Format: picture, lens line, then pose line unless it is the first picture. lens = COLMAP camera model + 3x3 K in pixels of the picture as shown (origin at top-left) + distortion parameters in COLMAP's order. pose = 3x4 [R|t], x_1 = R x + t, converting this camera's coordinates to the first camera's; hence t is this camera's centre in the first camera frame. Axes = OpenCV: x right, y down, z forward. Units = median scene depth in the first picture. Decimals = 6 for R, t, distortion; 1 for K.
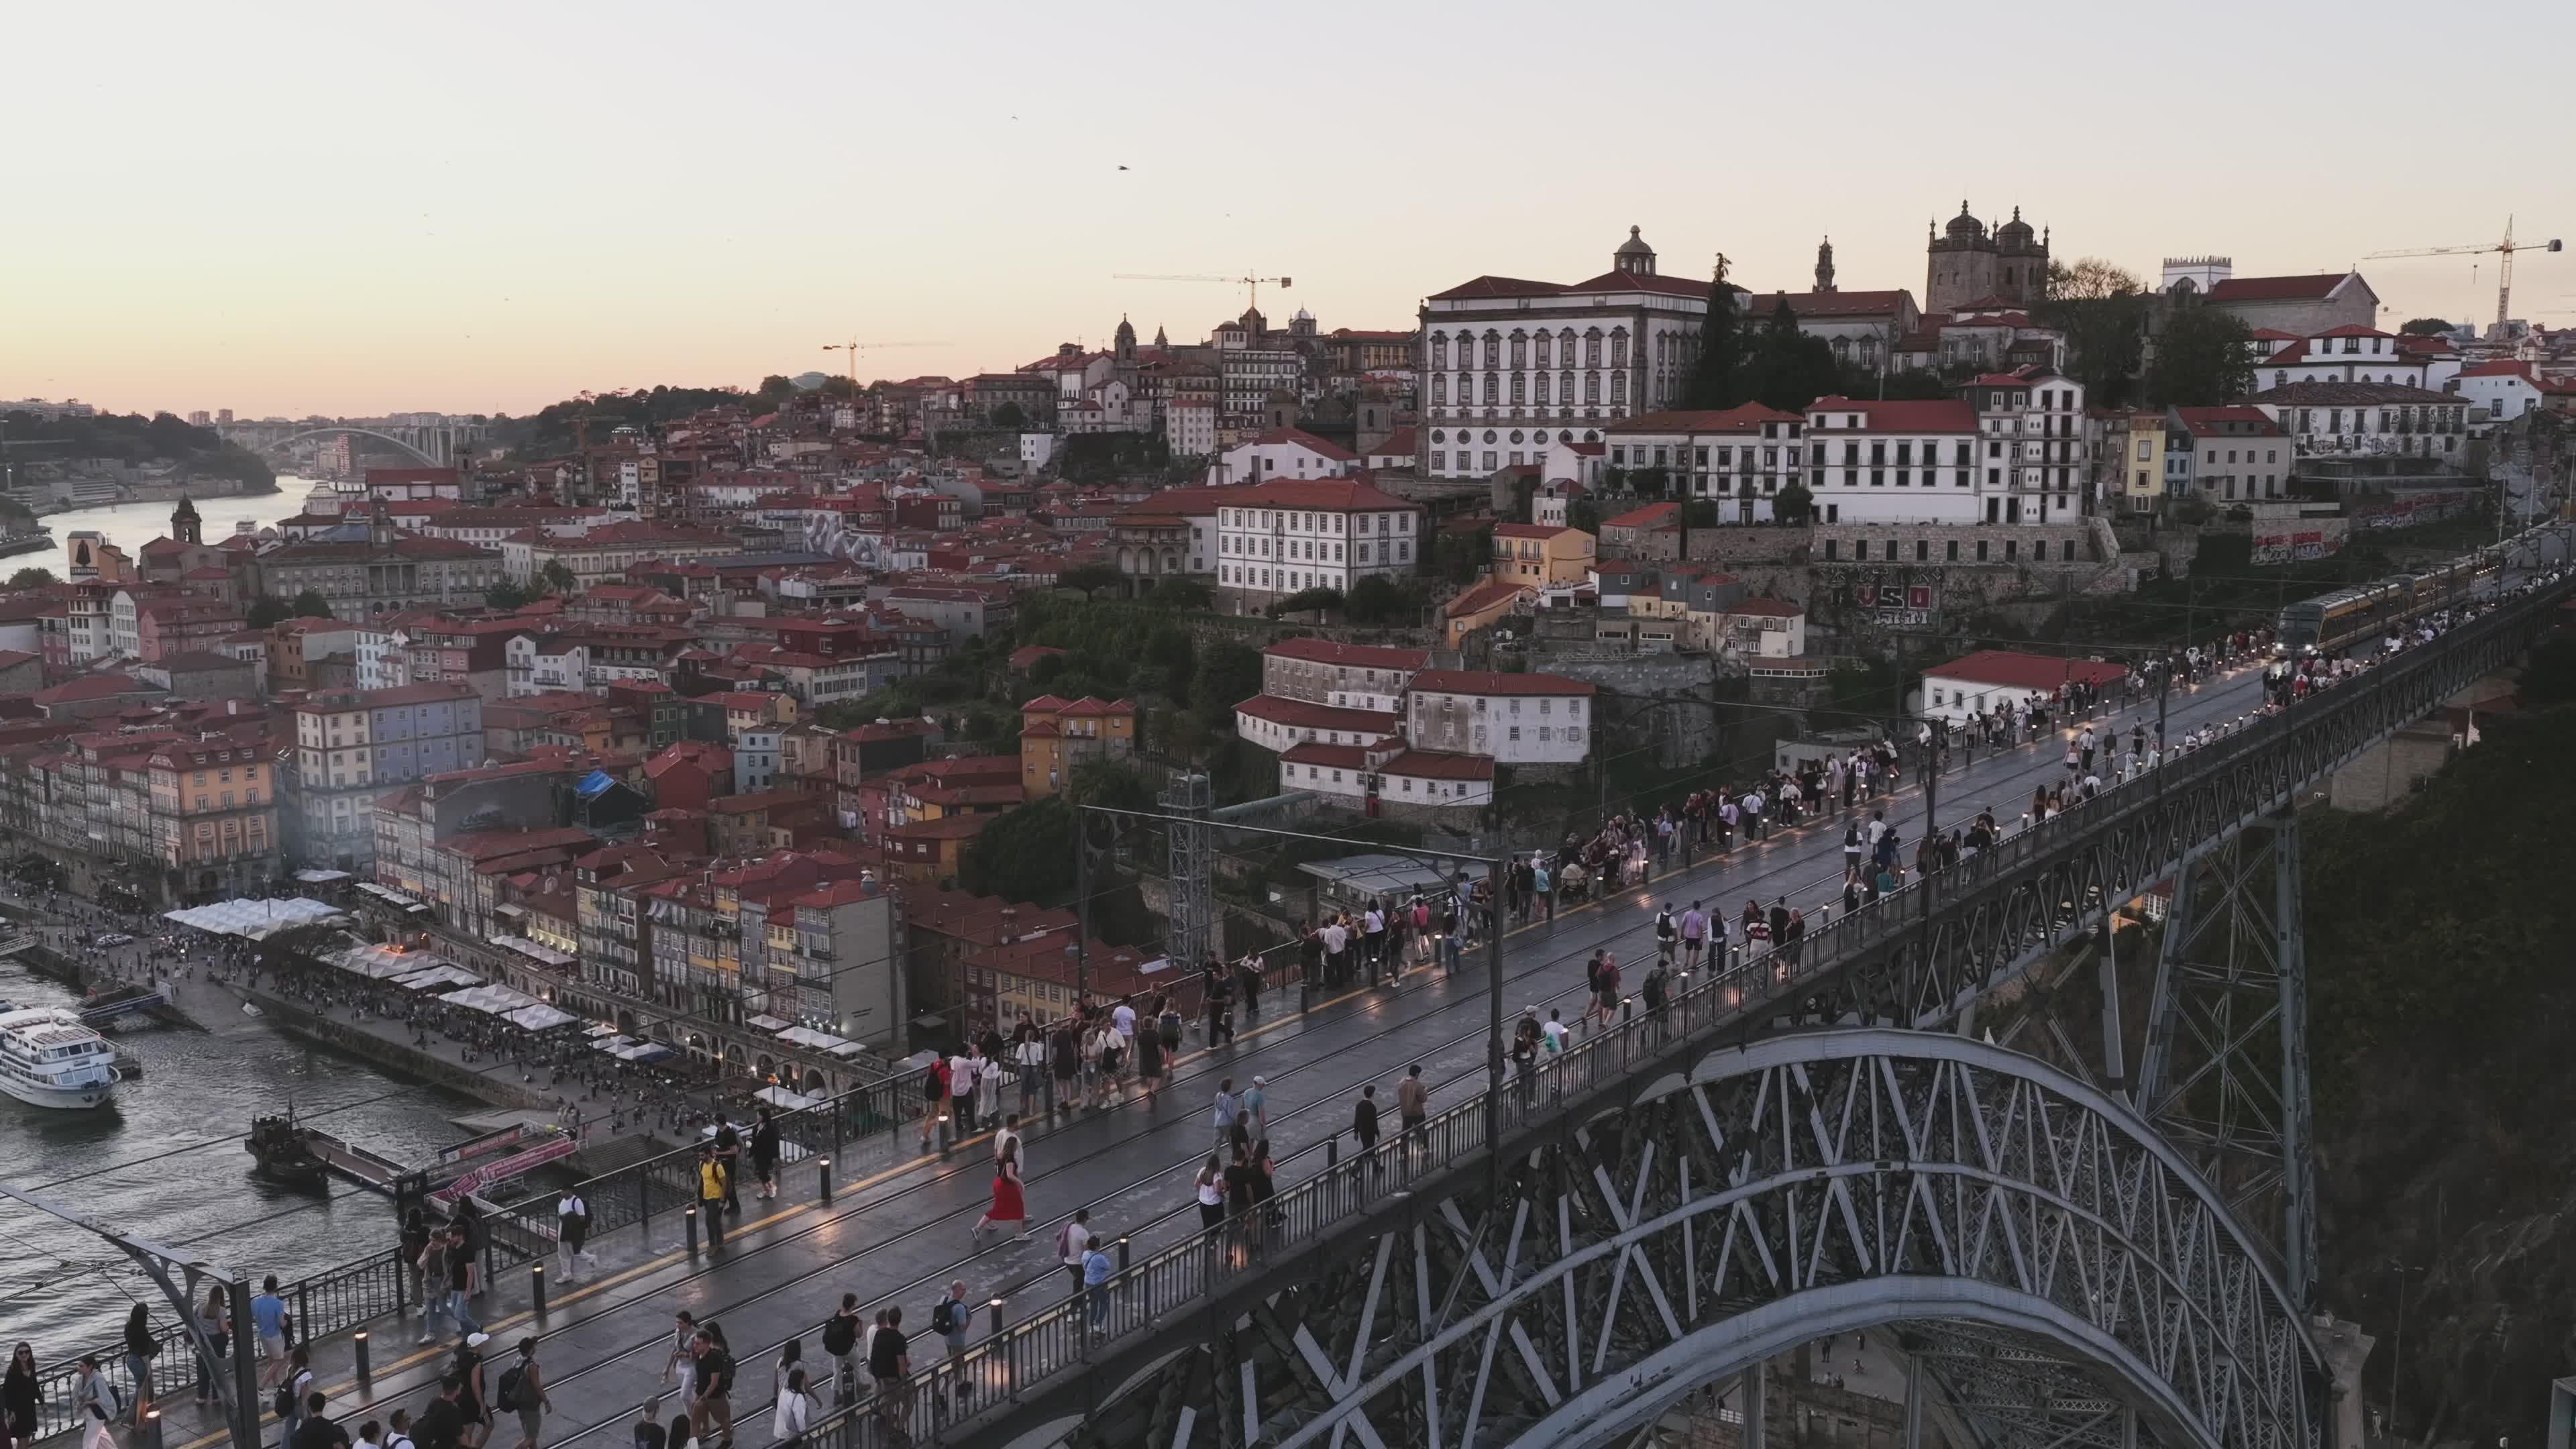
lens RADIAL K [[2209.8, 0, 1286.7], [0, 2209.8, 731.4], [0, 0, 1]] dist [-0.012392, 0.054466]
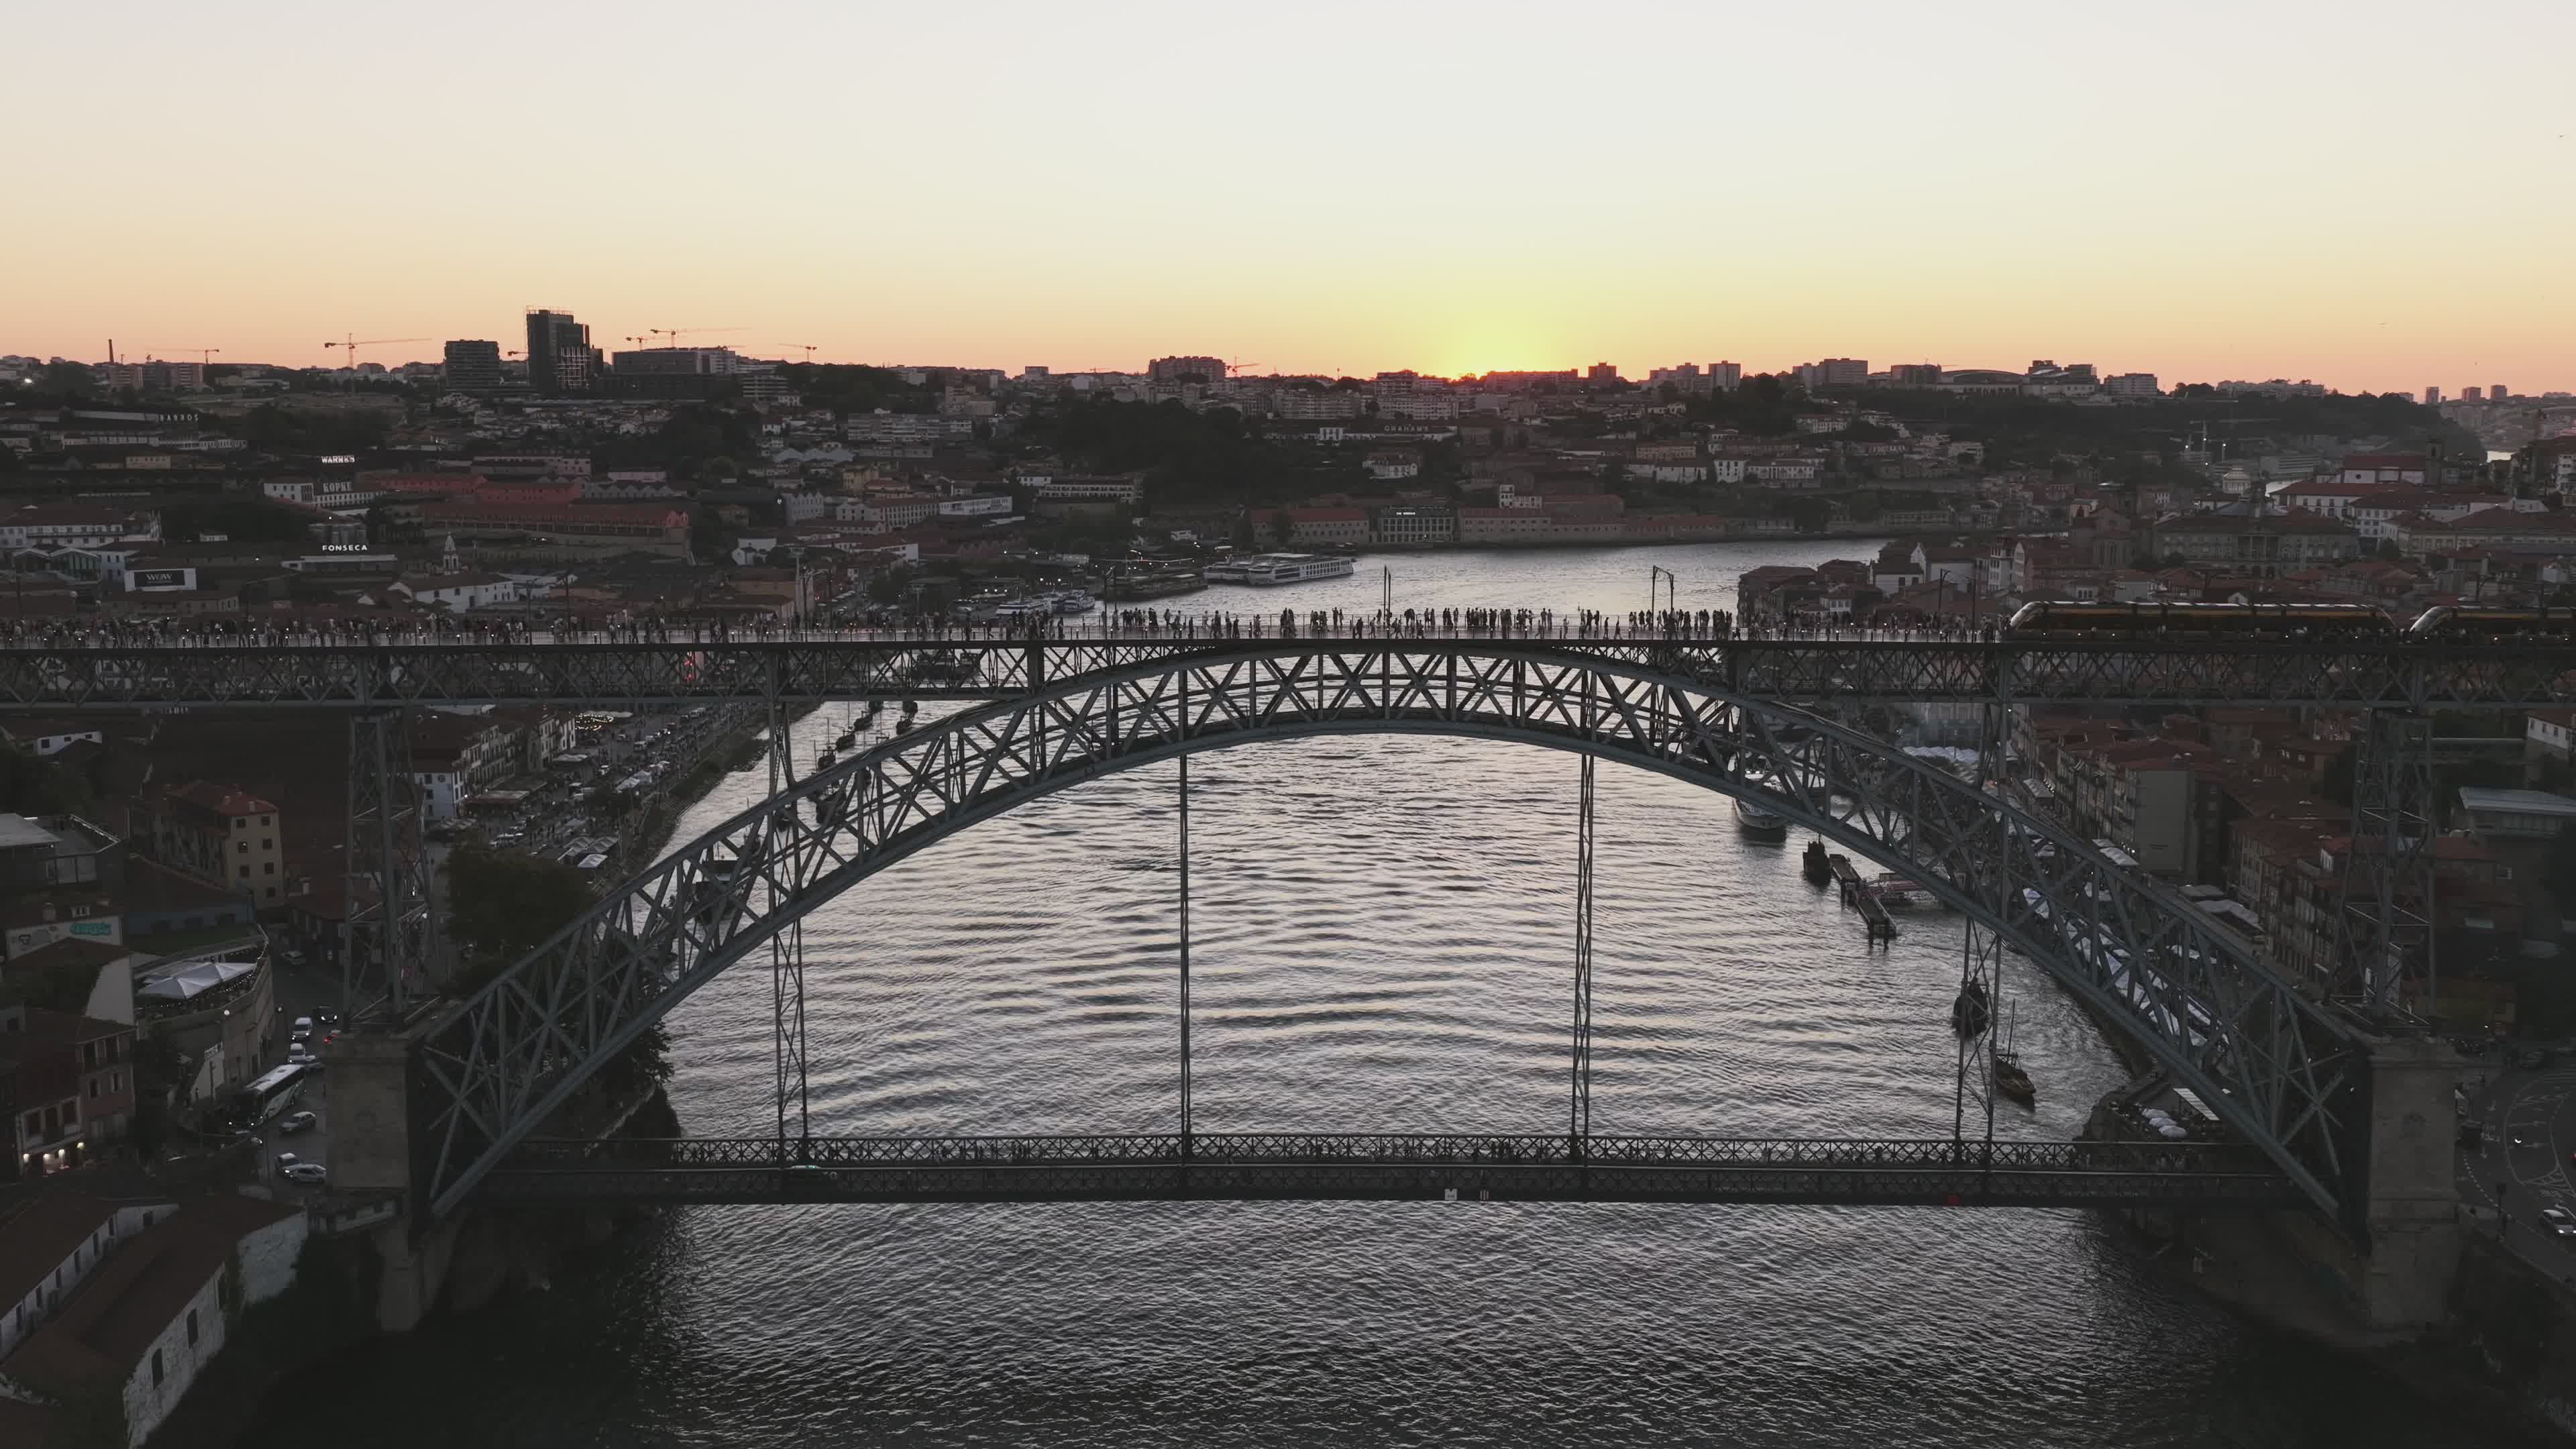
lens RADIAL K [[2209.8, 0, 1291.2], [0, 2209.8, 729.3], [0, 0, 1]] dist [-0.012392, 0.054466]
pose [[0.573124, 0.123859, -0.810054, 0.386953], [-0.114458, 0.990921, 0.070533, 0.007788], [0.811436, 0.052294, 0.582097, -0.189867]]
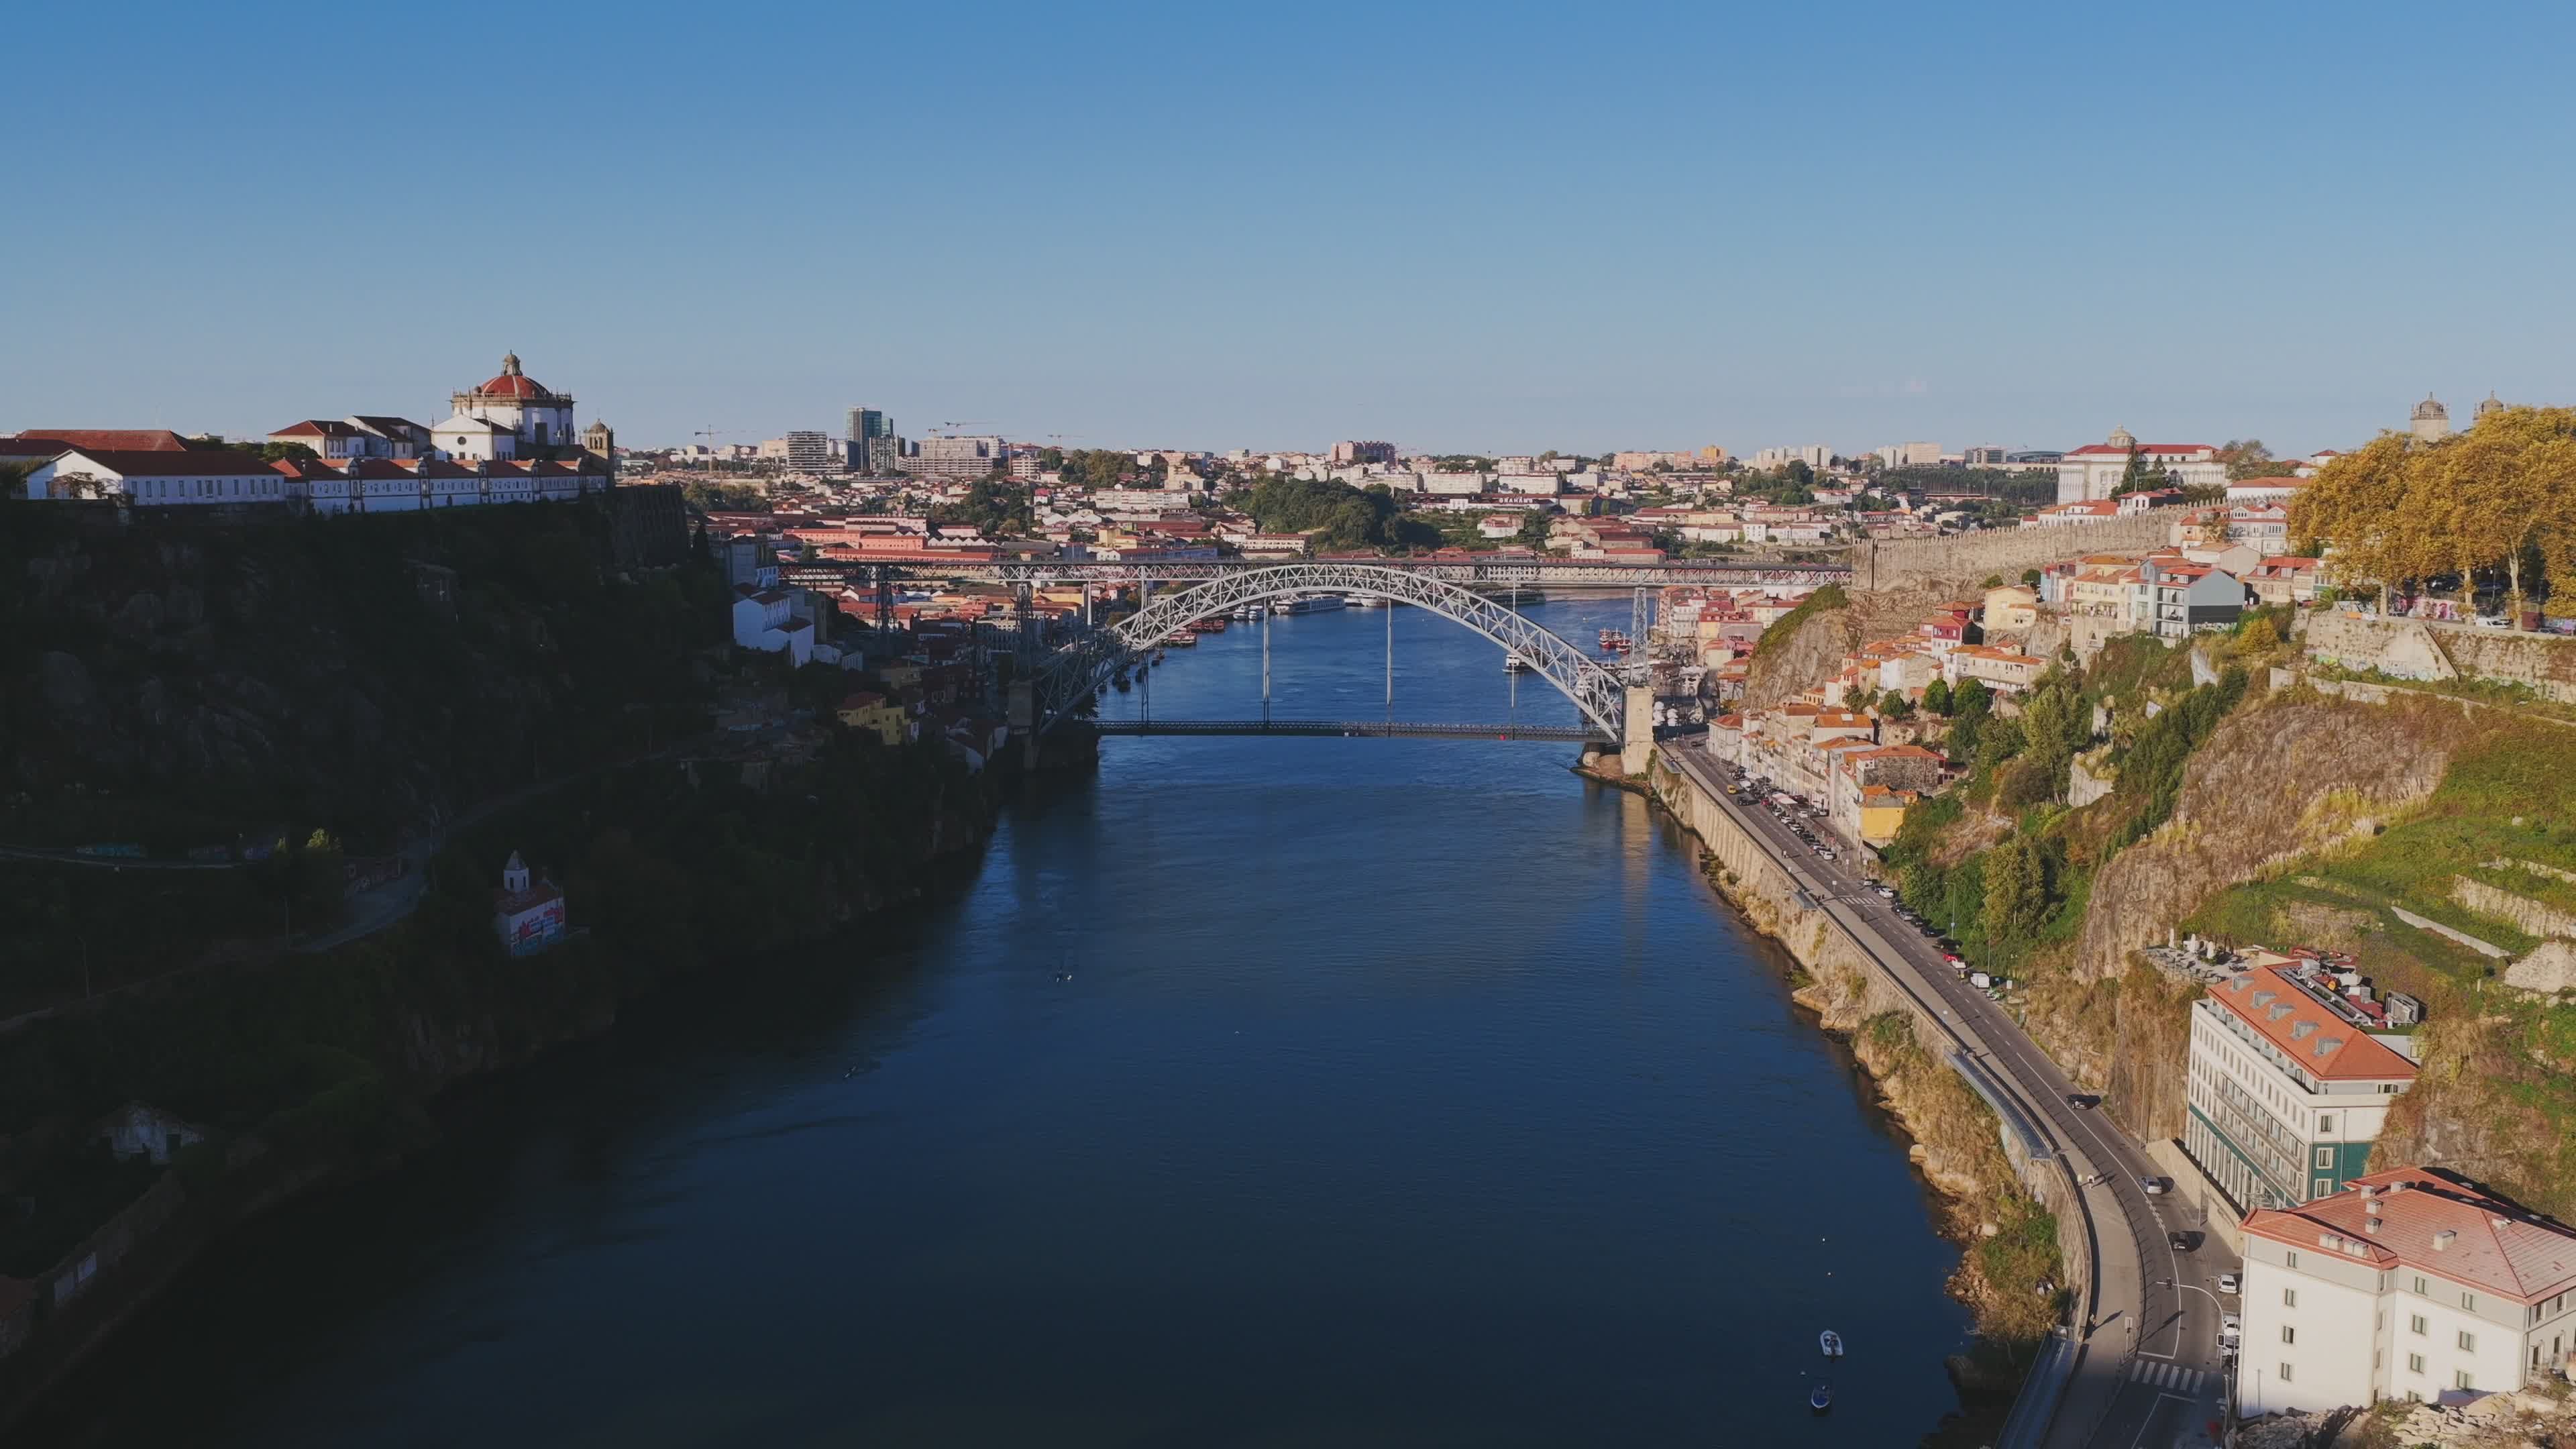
lens RADIAL K [[2209.8, 0, 1286.4], [0, 2209.8, 720.4], [0, 0, 1]] dist [-0.012392, 0.054466]
pose [[0.493159, 0.100284, -0.864140, 1.396445], [-0.121864, 0.991503, 0.045517, 0.065180], [0.861361, 0.082861, 0.501189, -0.716813]]
